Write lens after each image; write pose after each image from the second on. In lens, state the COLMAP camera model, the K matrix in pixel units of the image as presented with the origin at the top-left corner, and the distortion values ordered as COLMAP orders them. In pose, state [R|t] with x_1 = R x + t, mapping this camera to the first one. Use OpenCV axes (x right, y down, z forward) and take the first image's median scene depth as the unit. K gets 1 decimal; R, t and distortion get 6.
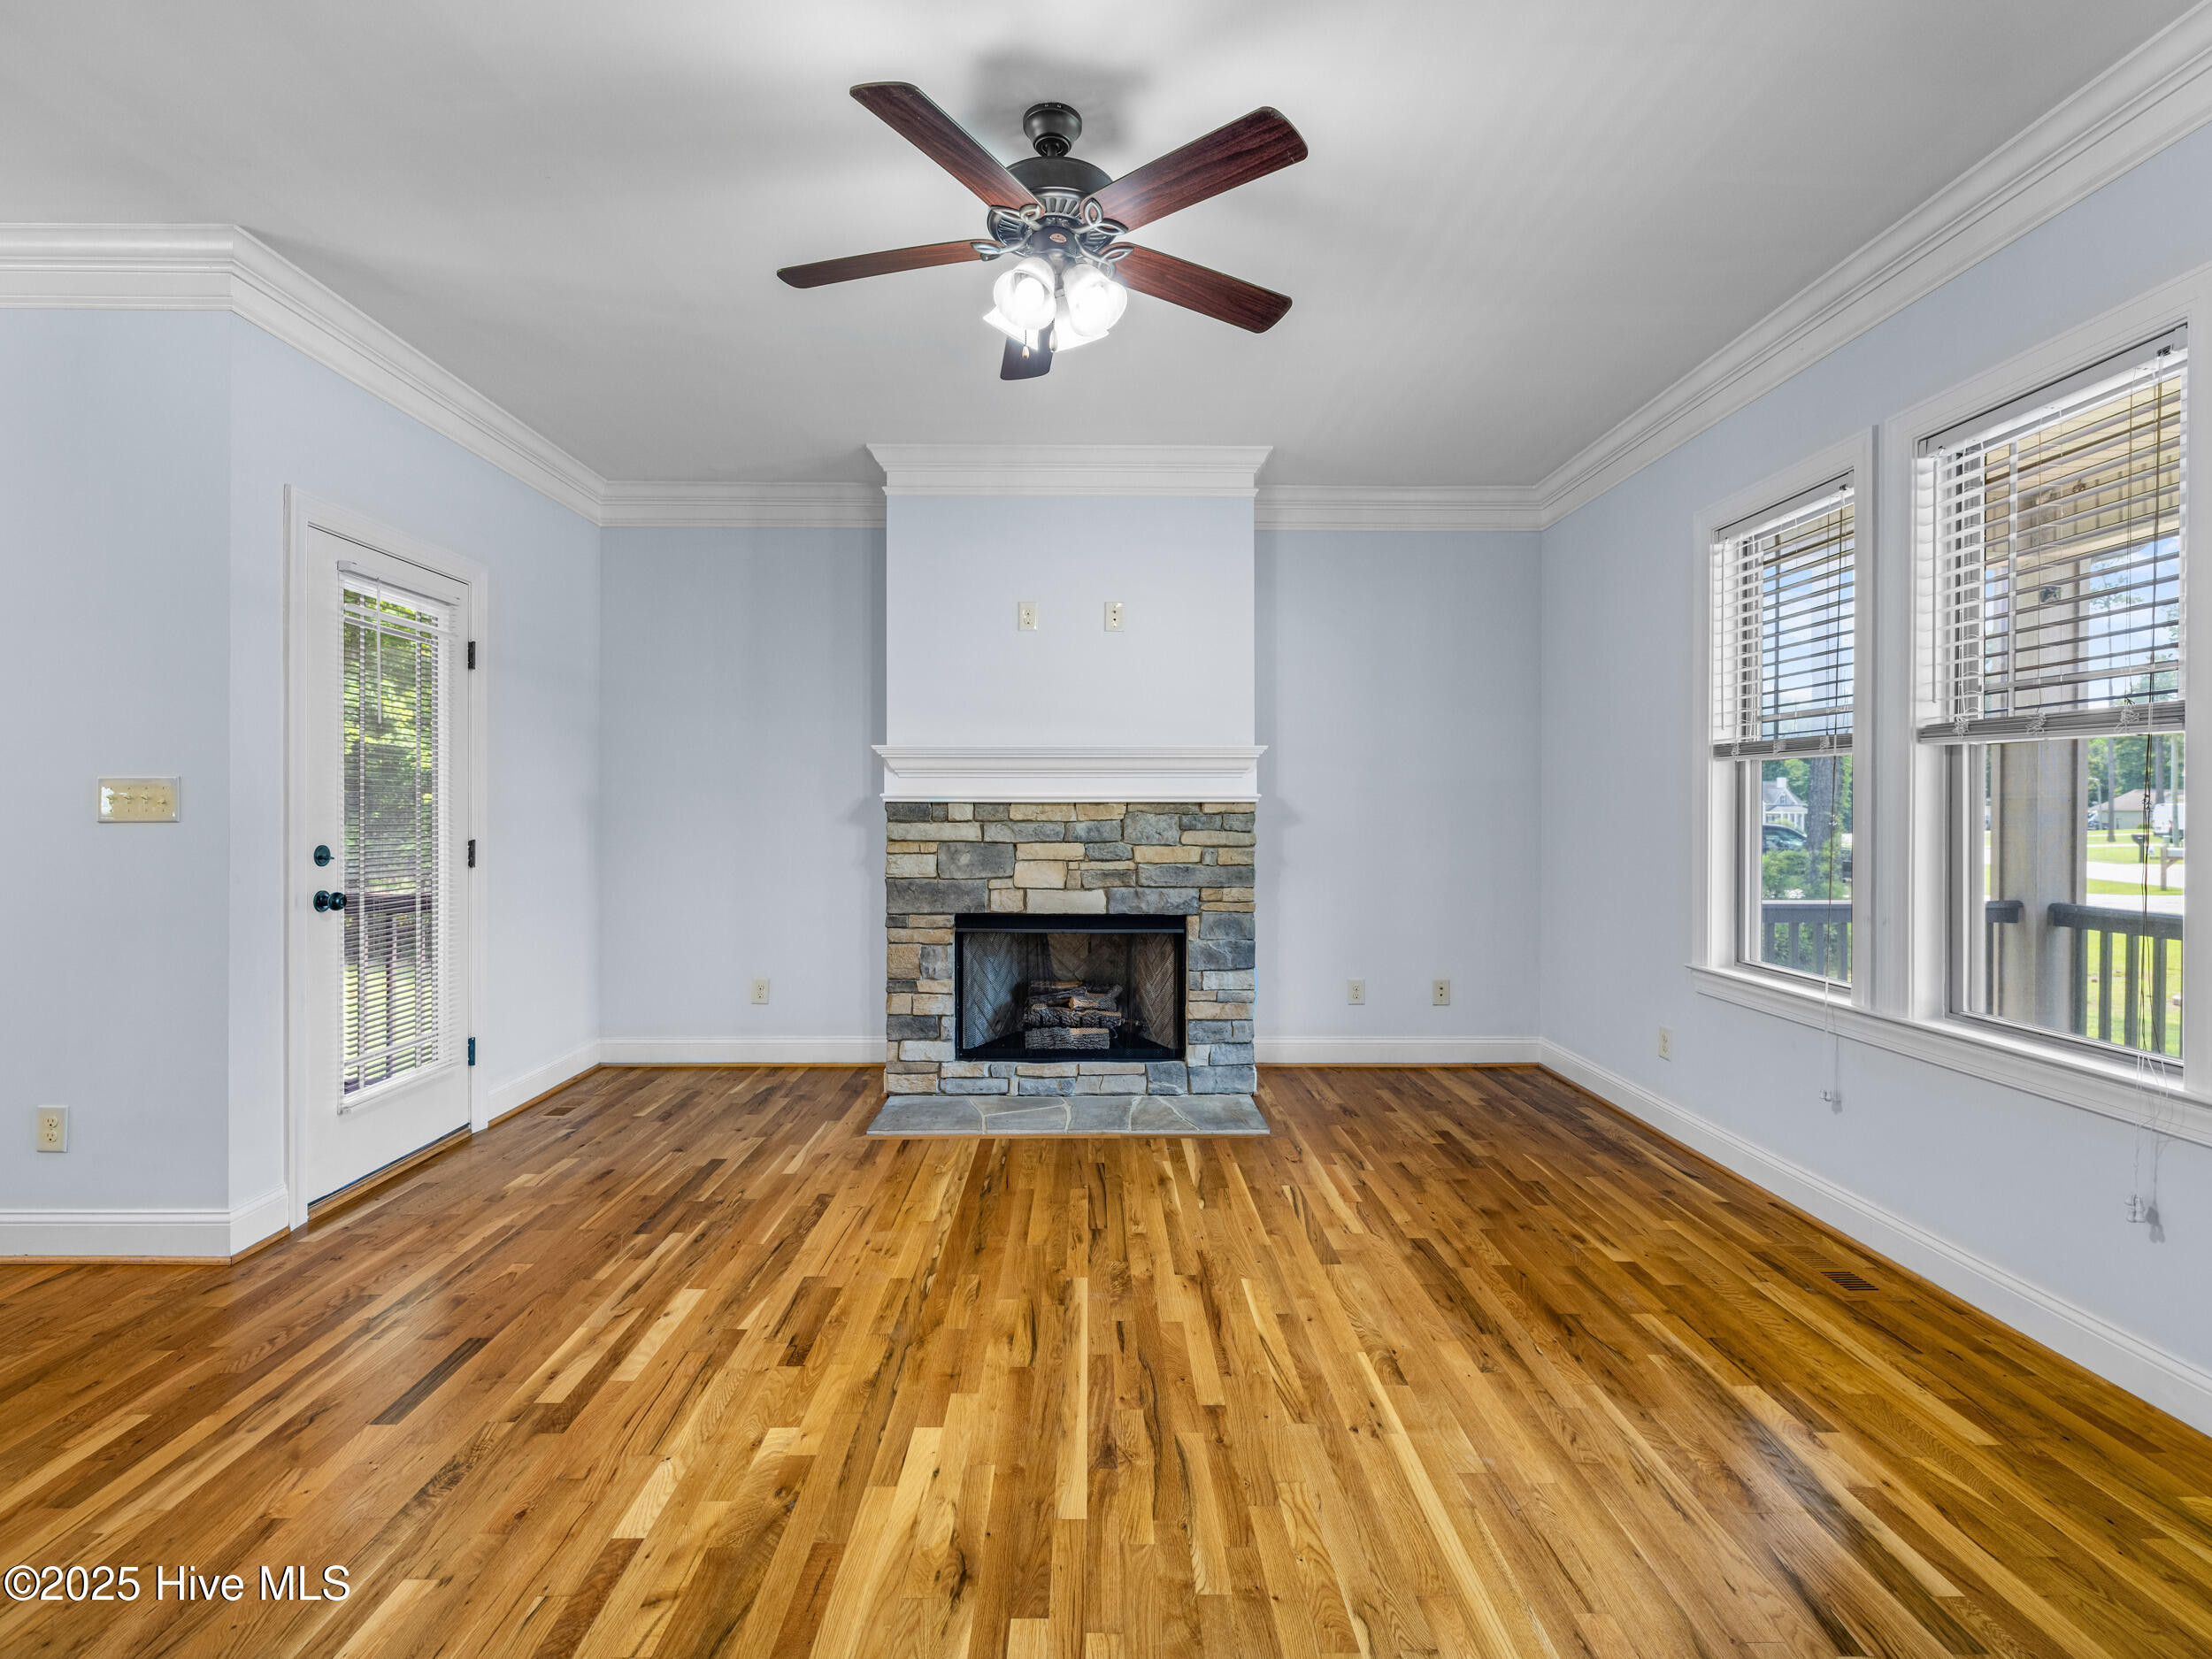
lens RADIAL K [[1038.8, 0, 1100.4], [0, 1038.8, 814.8], [0, 0, 1]] dist [-0.002442, 0.000867]
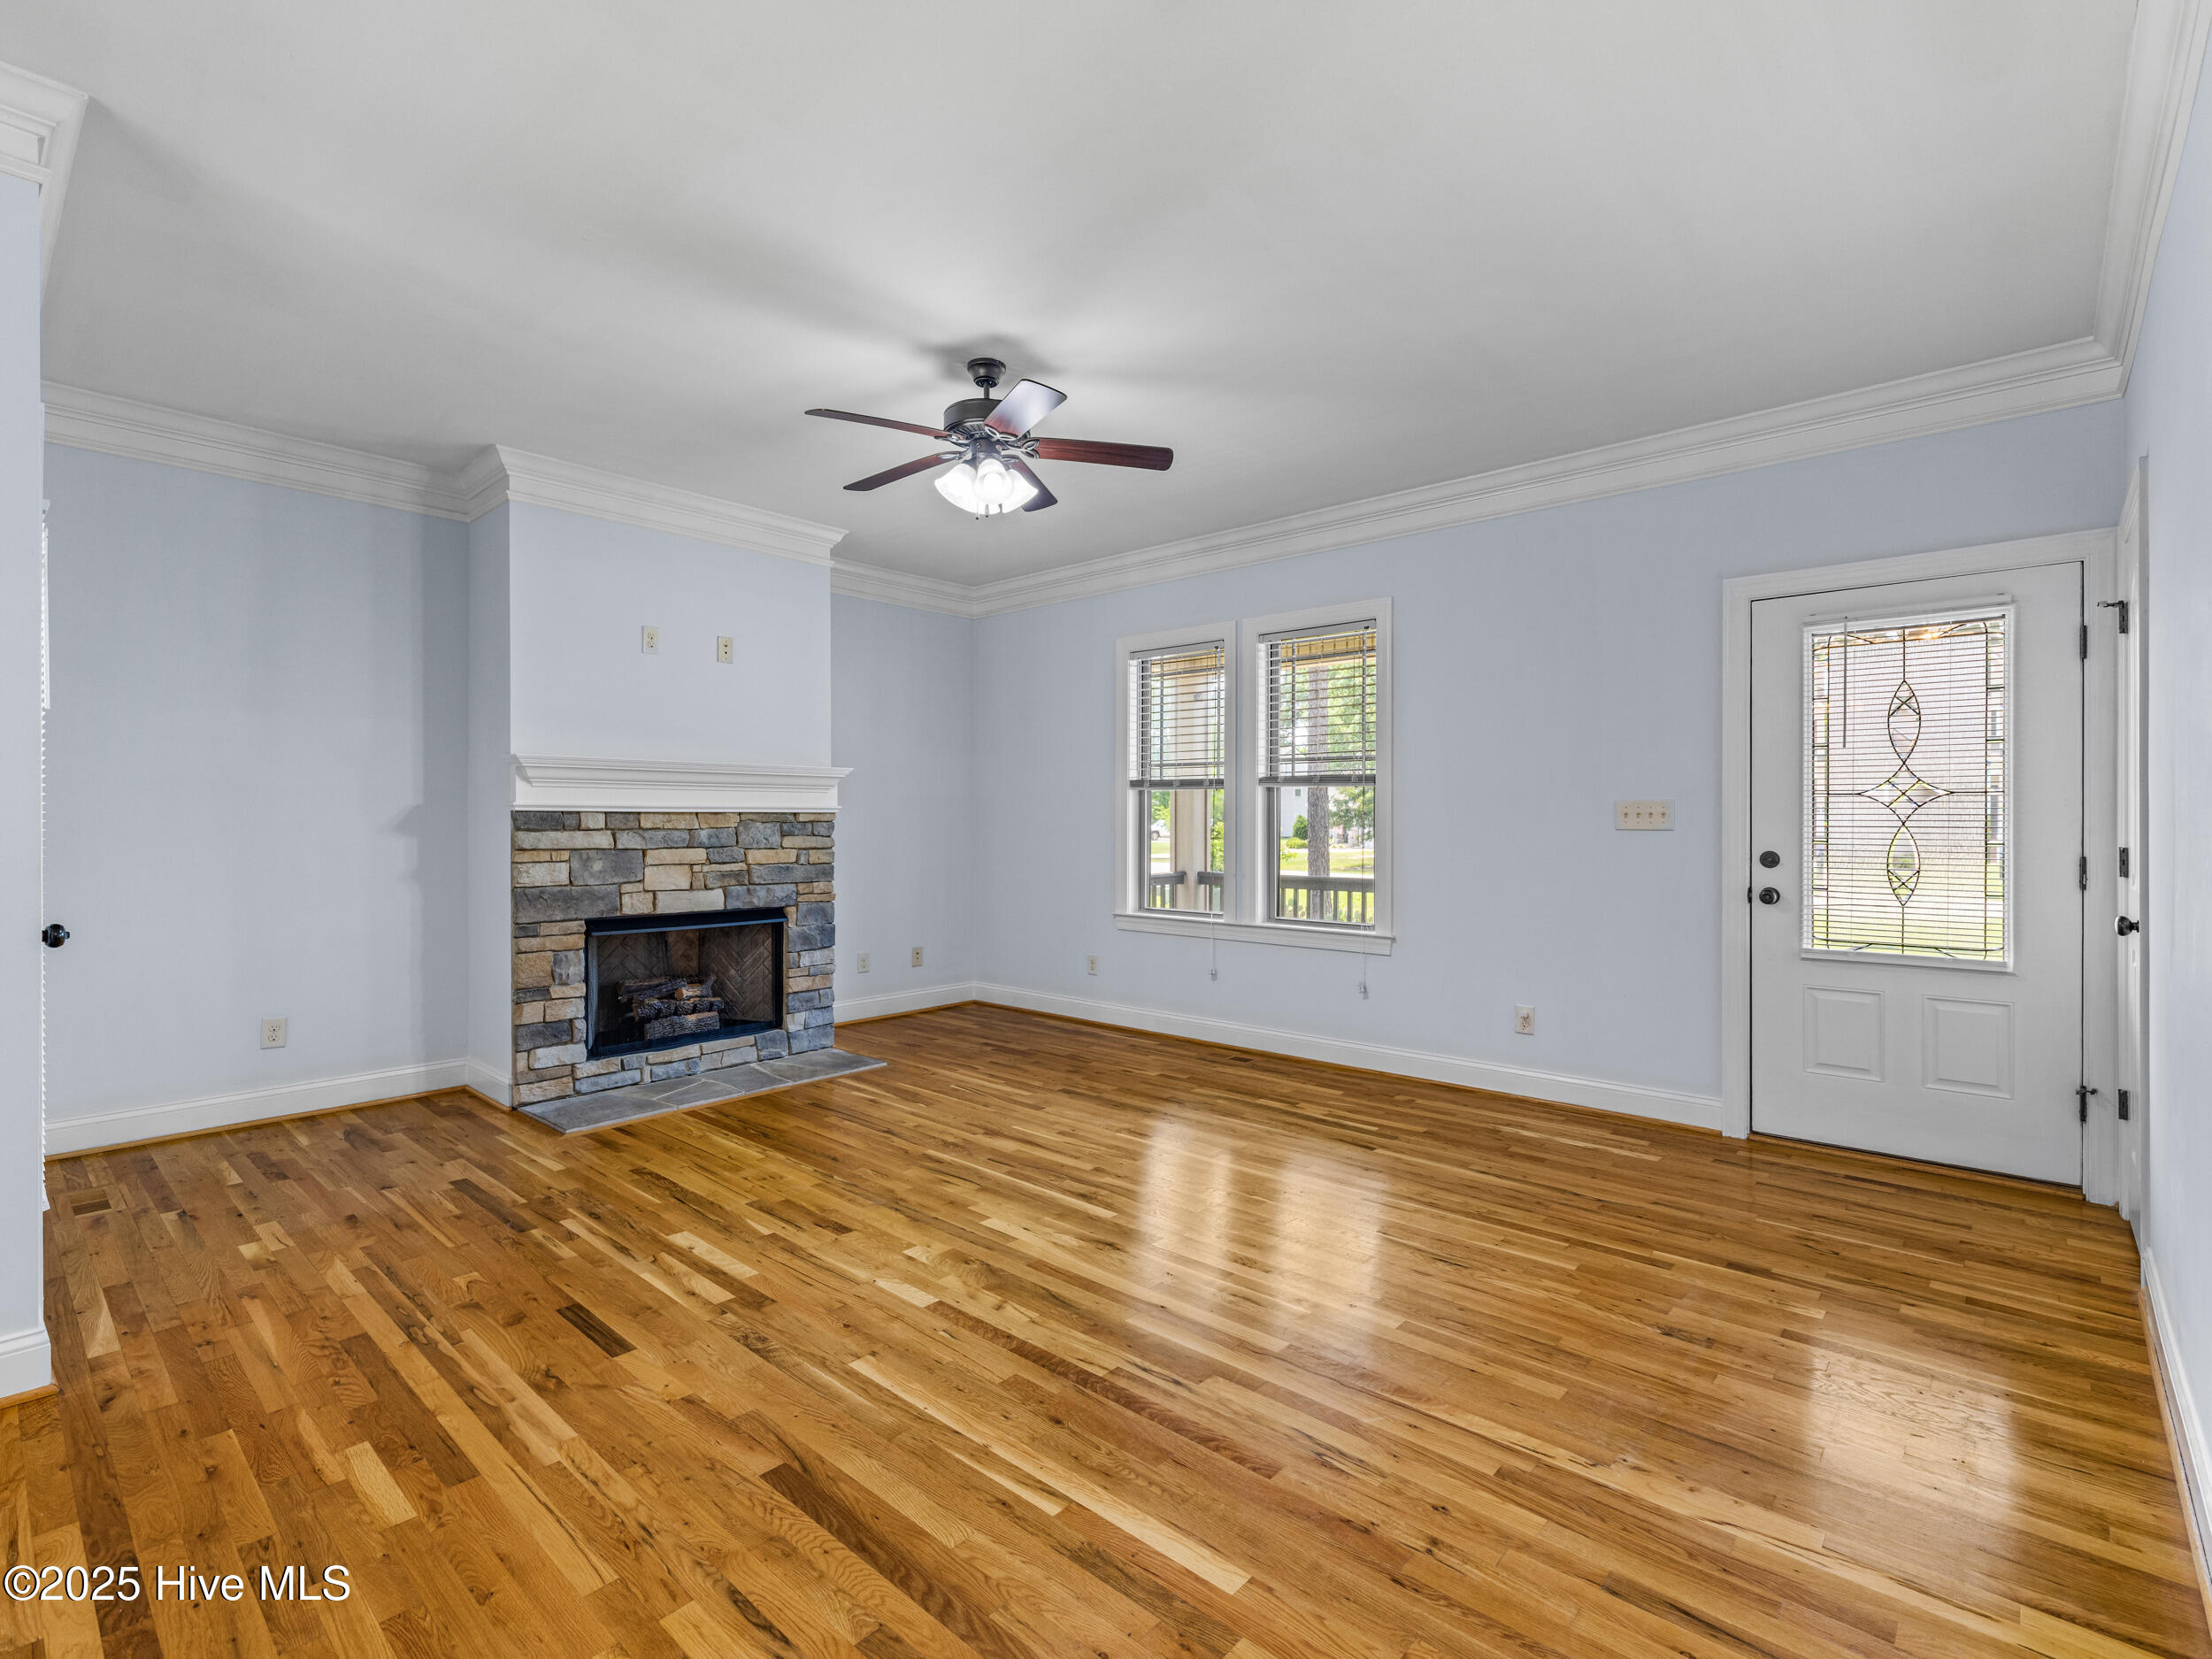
lens RADIAL K [[1042.0, 0, 1104.3], [0, 1042.0, 820.5], [0, 0, 1]] dist [-0.001003, 0.000528]
pose [[0.672583, -0.001041, 0.740021, -0.563849], [0.002342, 0.999997, -0.000722, -0.001086], [-0.740018, 0.002219, 0.672583, -0.082195]]
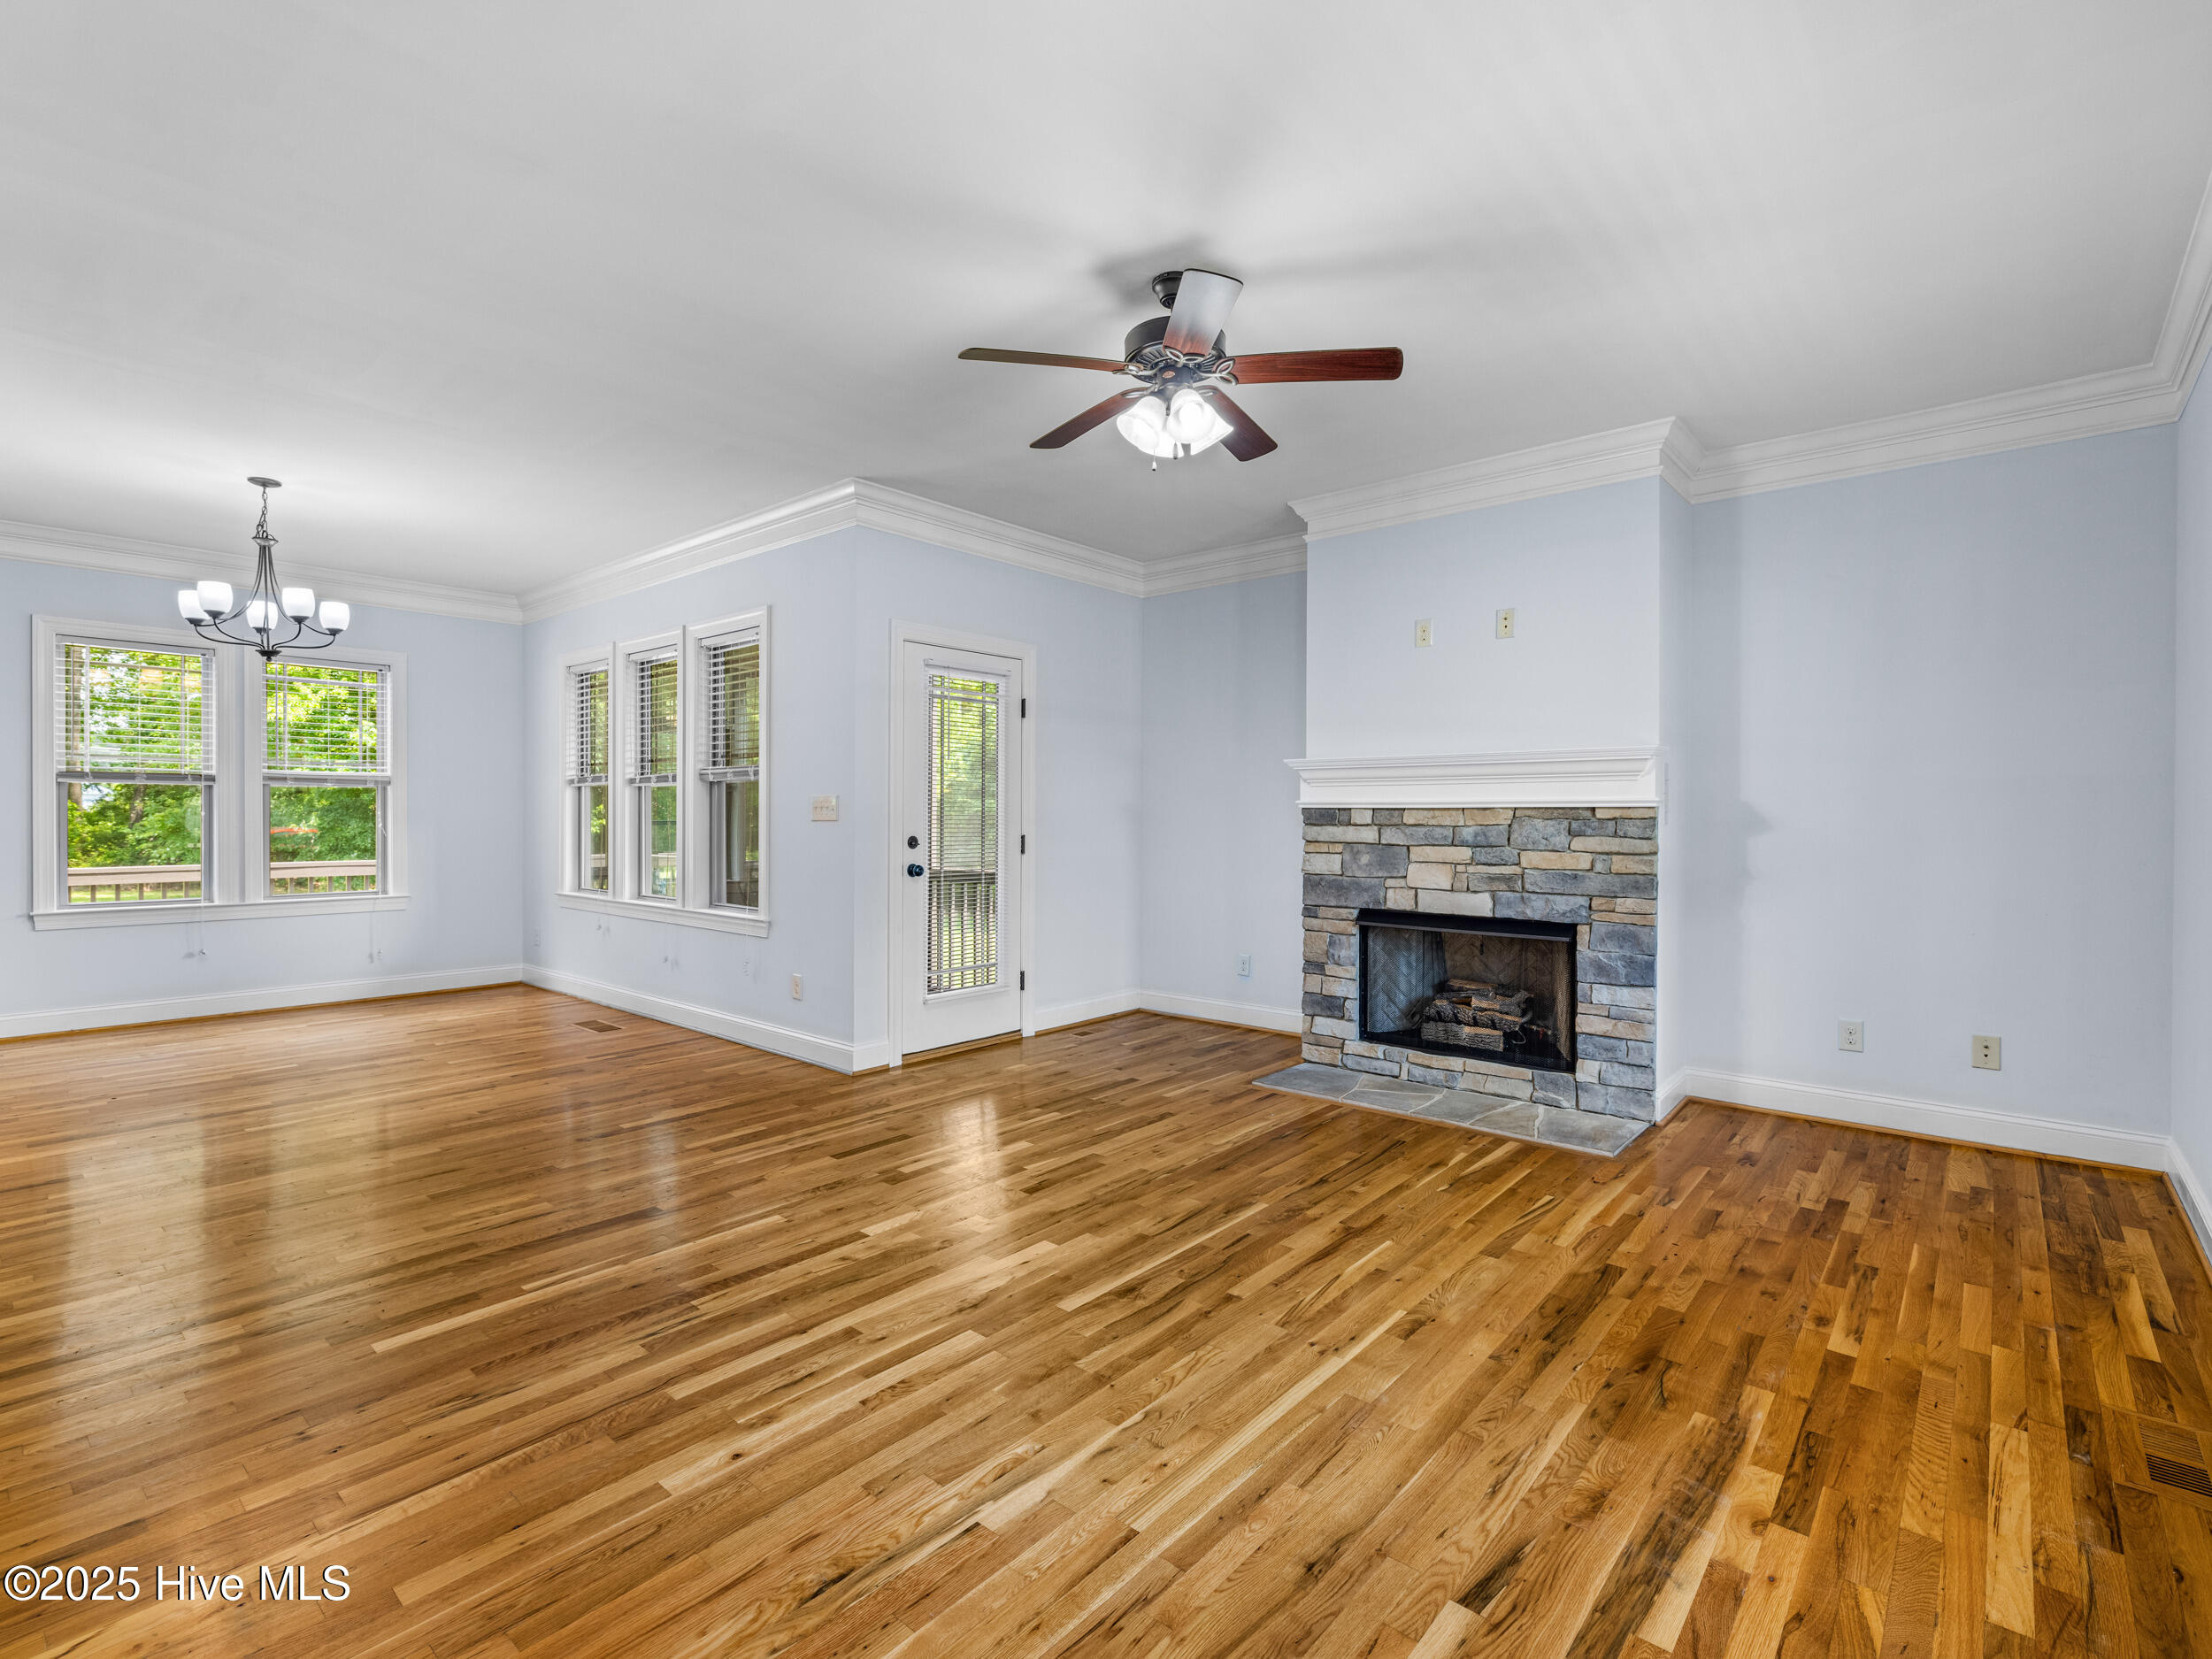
lens RADIAL K [[1042.0, 0, 1104.3], [0, 1042.0, 820.5], [0, 0, 1]] dist [-0.001003, 0.000528]
pose [[0.748298, 0.004062, -0.663350, 0.399128], [-0.004478, 0.999989, 0.001071, 0.001389], [0.663347, 0.002169, 0.748309, -0.015957]]
